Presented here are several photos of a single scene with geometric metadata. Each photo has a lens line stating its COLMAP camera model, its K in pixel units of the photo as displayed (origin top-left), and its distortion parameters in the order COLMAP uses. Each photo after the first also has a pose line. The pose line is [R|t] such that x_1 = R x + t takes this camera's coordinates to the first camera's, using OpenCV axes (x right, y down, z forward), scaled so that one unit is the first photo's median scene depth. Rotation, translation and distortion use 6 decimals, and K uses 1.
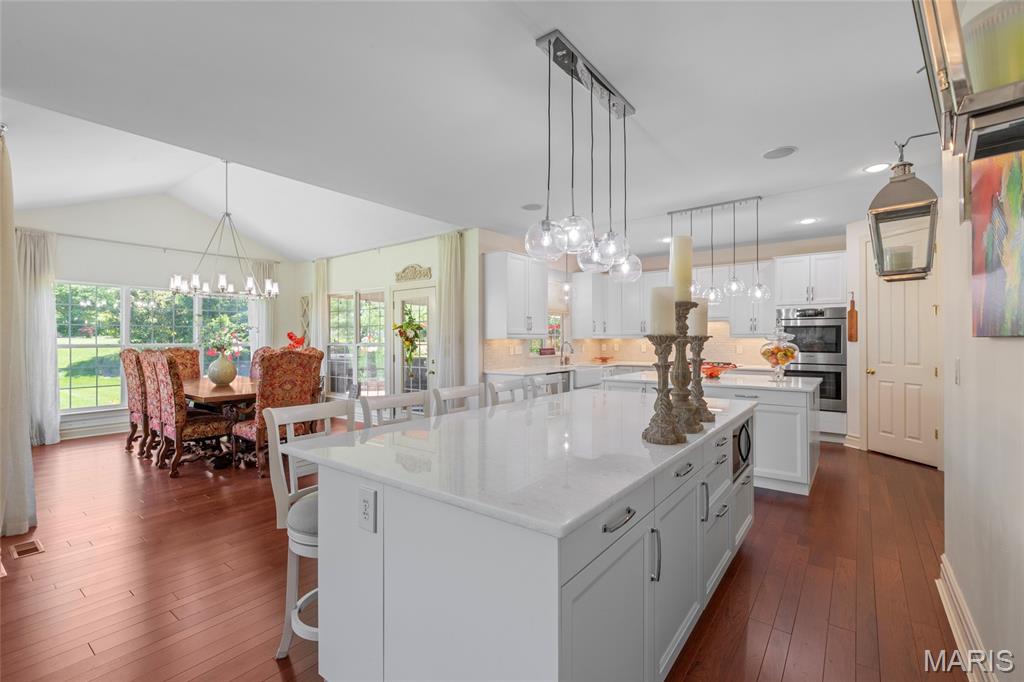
lens RADIAL K [[451.9, 0, 510.4], [0, 451.9, 338.3], [0, 0, 1]] dist [0.001010, 0.000065]
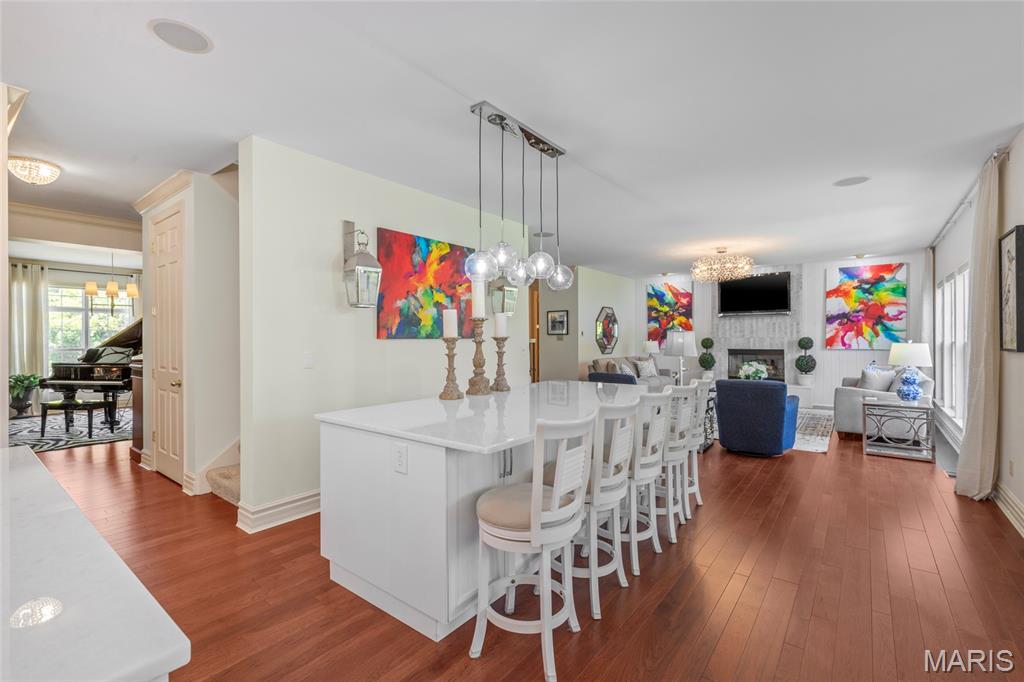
lens RADIAL K [[451.9, 0, 510.4], [0, 451.9, 338.3], [0, 0, 1]] dist [0.001010, 0.000065]
pose [[-0.999924, 0.005100, 0.011264, 0.090494], [0.005108, 0.999987, 0.000763, -0.001006], [-0.011260, 0.000820, -0.999936, 0.996006]]
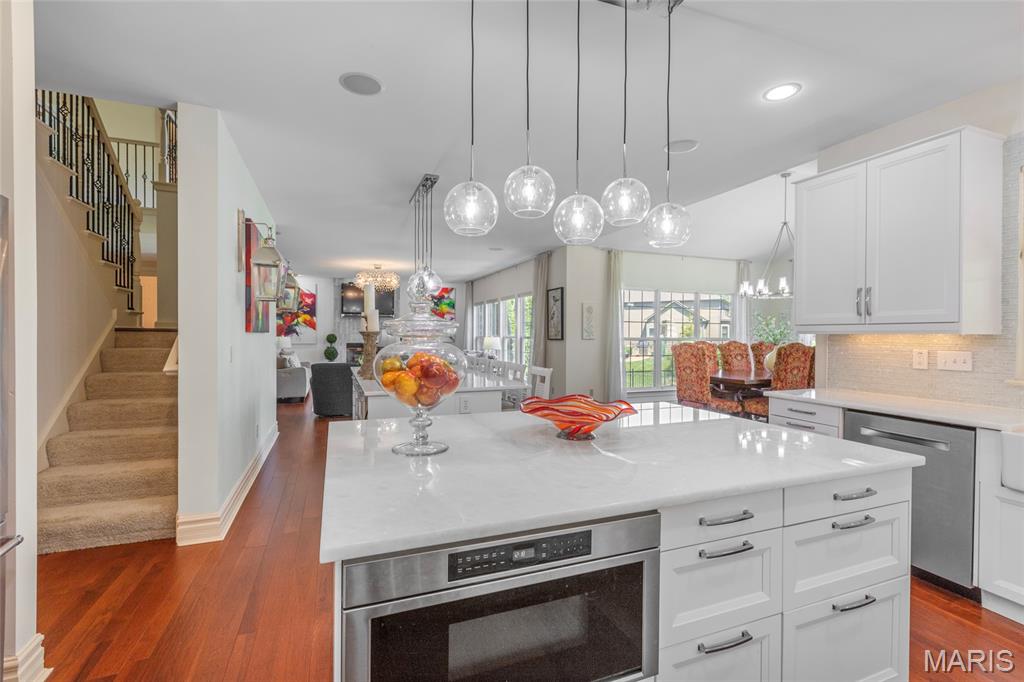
lens RADIAL K [[451.9, 0, 510.4], [0, 451.9, 338.3], [0, 0, 1]] dist [0.001010, 0.000065]
pose [[-0.515079, 0.008635, -0.857100, 0.691359], [-0.000064, 0.999949, 0.010112, 0.001303], [0.857143, 0.005264, -0.515052, 0.991828]]
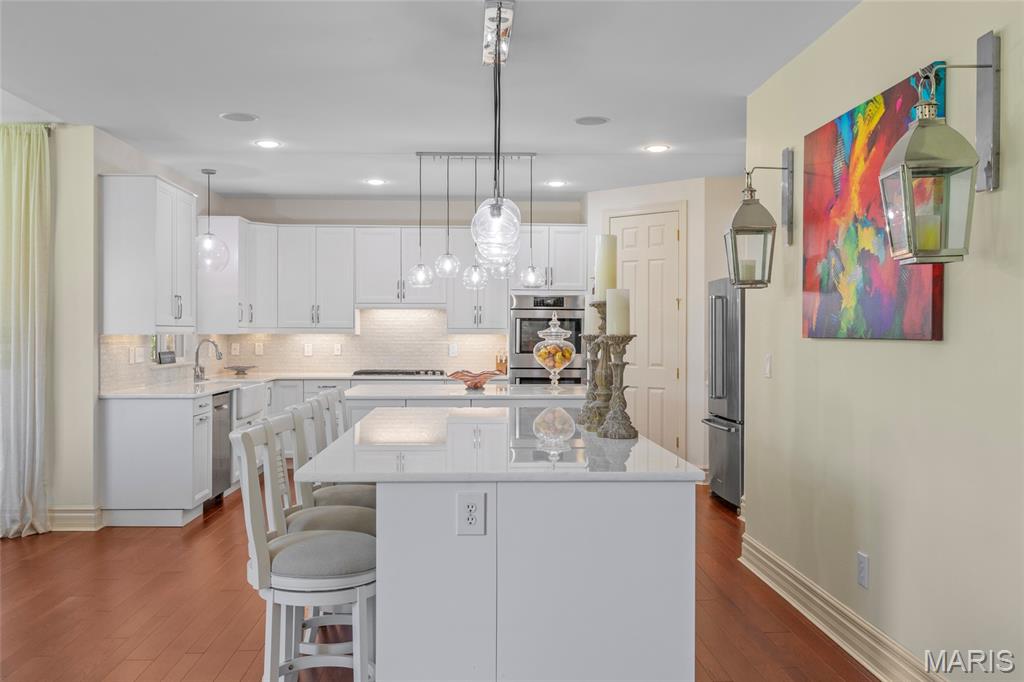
lens RADIAL K [[915.1, 0, 509.2], [0, 915.1, 336.9], [0, 0, 1]] dist [-0.002594, -0.003983]
pose [[0.766359, 0.000821, 0.642412, -0.400622], [-0.005394, 0.999972, 0.005156, -0.004154], [-0.642390, -0.007417, 0.766342, -0.148001]]
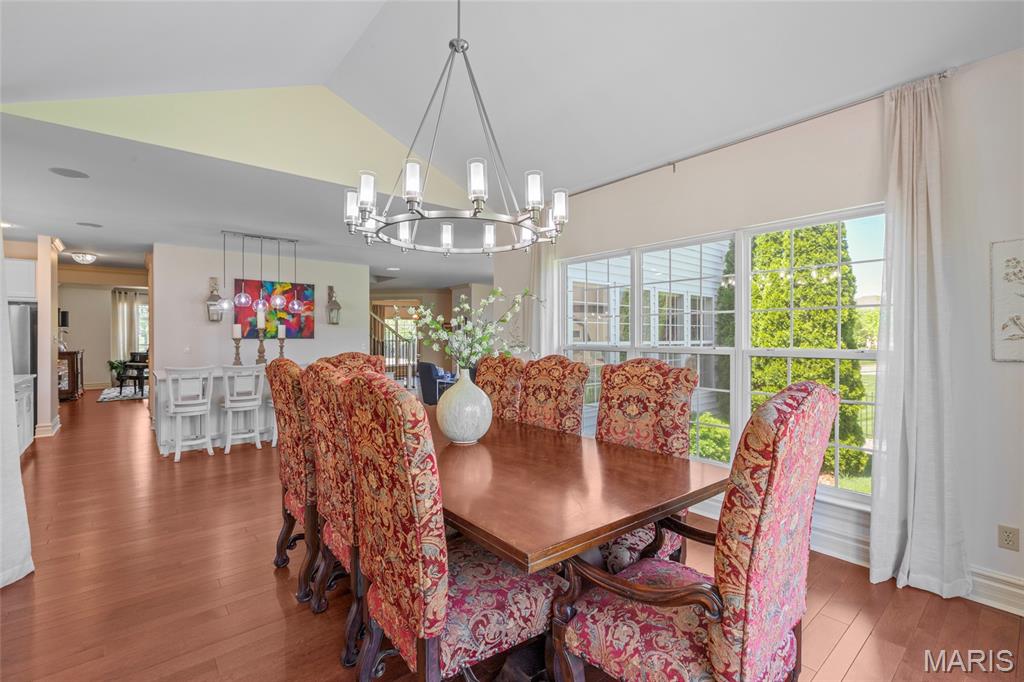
lens RADIAL K [[451.9, 0, 510.4], [0, 451.9, 338.3], [0, 0, 1]] dist [0.001010, 0.000065]
pose [[-0.975191, 0.001819, 0.221359, -0.767211], [0.001782, 0.999998, -0.000369, 0.000339], [-0.221359, 0.000035, -0.975192, 1.395970]]
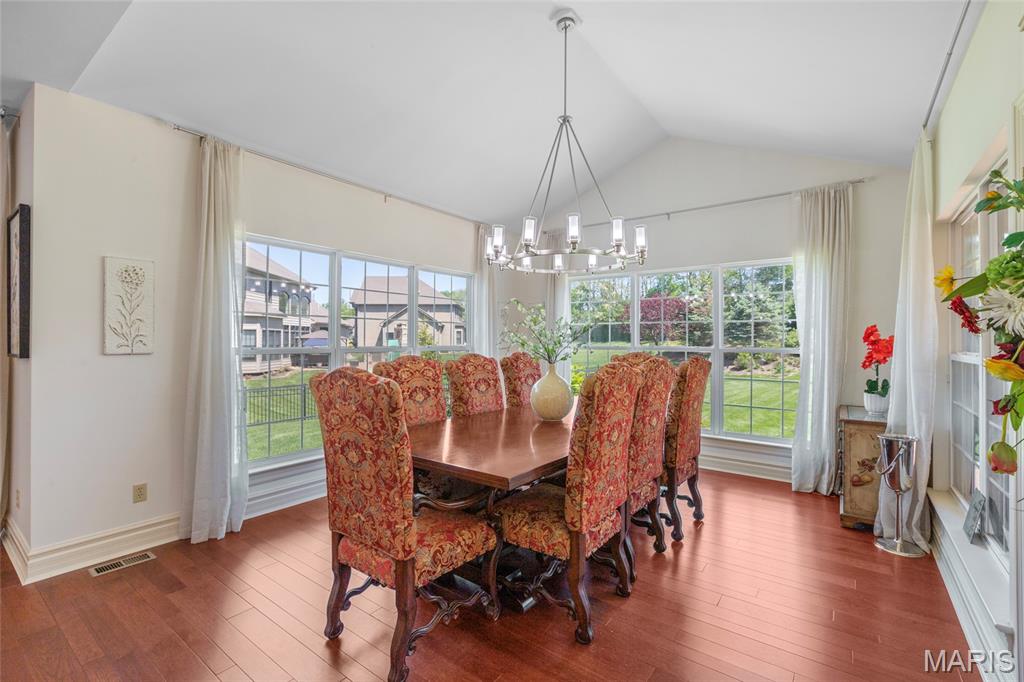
lens RADIAL K [[451.9, 0, 510.4], [0, 451.9, 338.3], [0, 0, 1]] dist [0.001010, 0.000065]
pose [[0.014576, -0.000314, -0.999894, -0.062140], [-0.001190, 0.999999, -0.000331, -0.000698], [0.999893, 0.001195, 0.014575, 0.920735]]
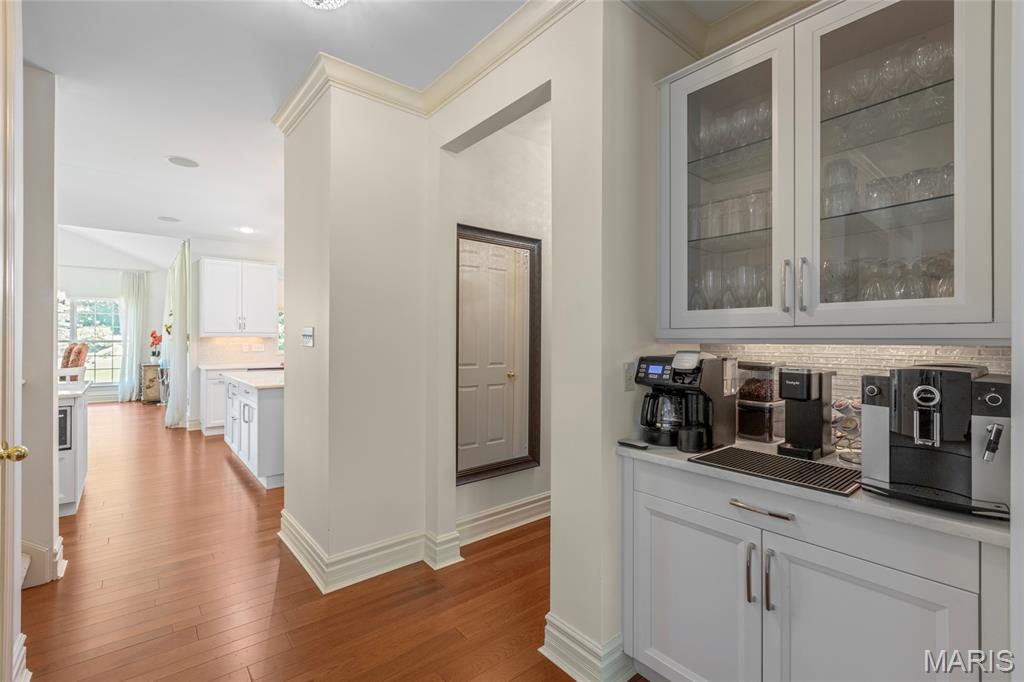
lens RADIAL K [[451.9, 0, 510.4], [0, 451.9, 338.3], [0, 0, 1]] dist [0.001010, 0.000065]
pose [[0.975970, 0.004862, -0.217850, 0.977218], [-0.004699, 0.999988, 0.001269, -0.000057], [0.217854, -0.000215, 0.975981, 0.079877]]
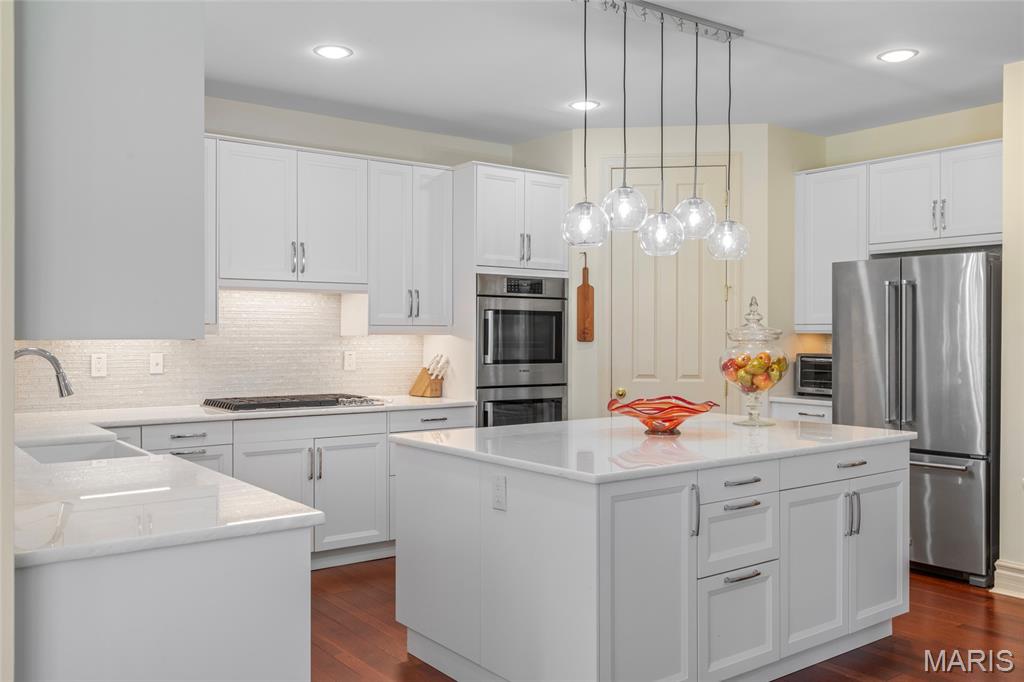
lens RADIAL K [[871.1, 0, 512.0], [0, 871.1, 341.0], [0, 0, 1]] dist [-0.005851, -0.000917]
pose [[0.262445, -0.006512, 0.964925, -0.303144], [-0.004333, 0.999959, 0.007927, -0.001285], [-0.964937, -0.006261, 0.262406, 0.799403]]
